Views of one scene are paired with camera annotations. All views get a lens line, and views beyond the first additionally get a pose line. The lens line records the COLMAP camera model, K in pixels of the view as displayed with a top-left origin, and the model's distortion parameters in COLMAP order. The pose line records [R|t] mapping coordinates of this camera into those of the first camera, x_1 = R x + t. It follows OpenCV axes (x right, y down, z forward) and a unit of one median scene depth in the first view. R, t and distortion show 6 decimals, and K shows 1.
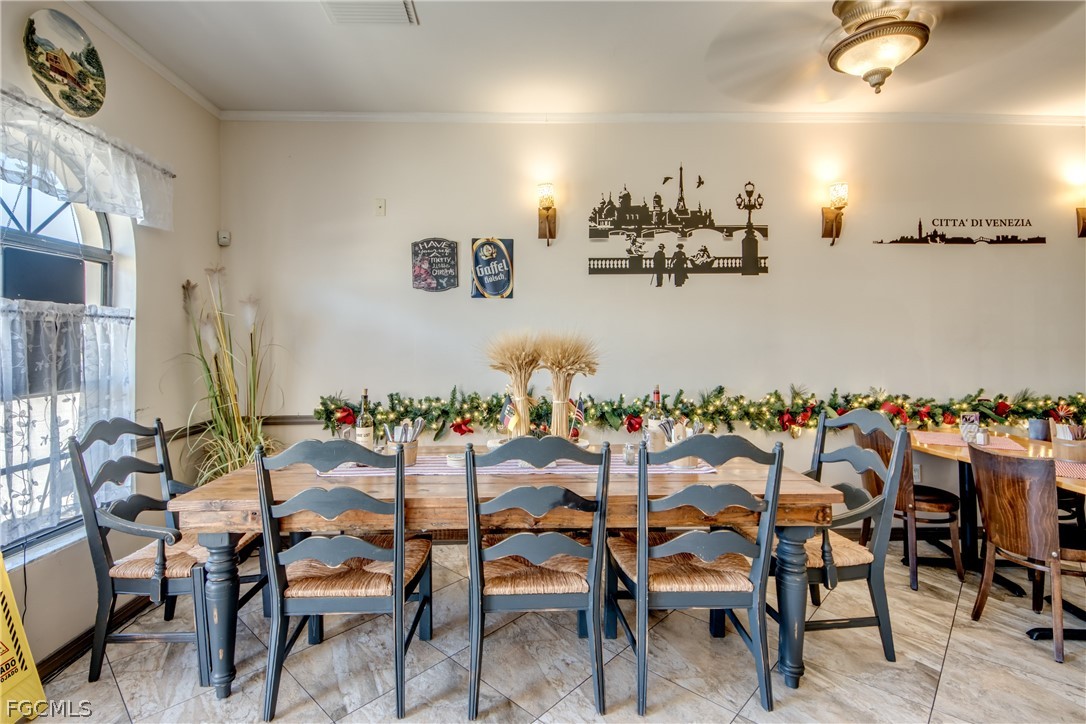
lens RADIAL K [[503.9, 0, 521.7], [0, 503.9, 329.0], [0, 0, 1]] dist [-0.030101, -0.000886]
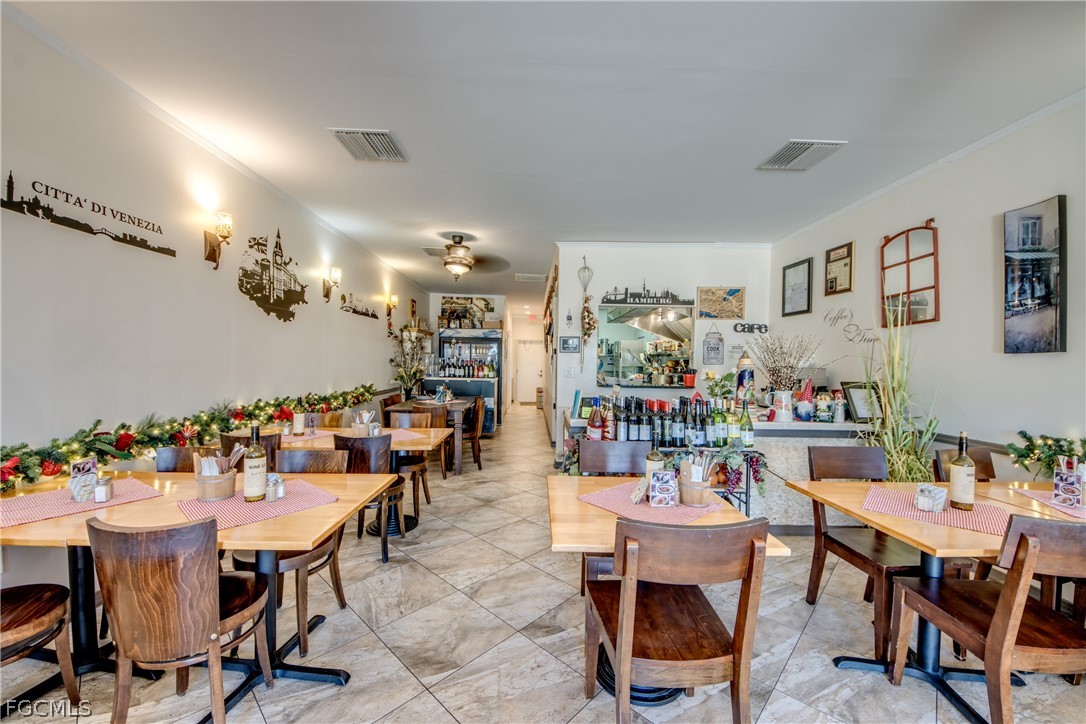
lens RADIAL K [[414.2, 0, 519.5], [0, 414.2, 363.9], [0, 0, 1]] dist [0.010539, -0.012026]
pose [[0.006009, -0.003559, 0.999976, 0.281262], [-0.030613, 0.999524, 0.003741, 0.008651], [-0.999513, -0.030634, 0.005898, 0.325737]]
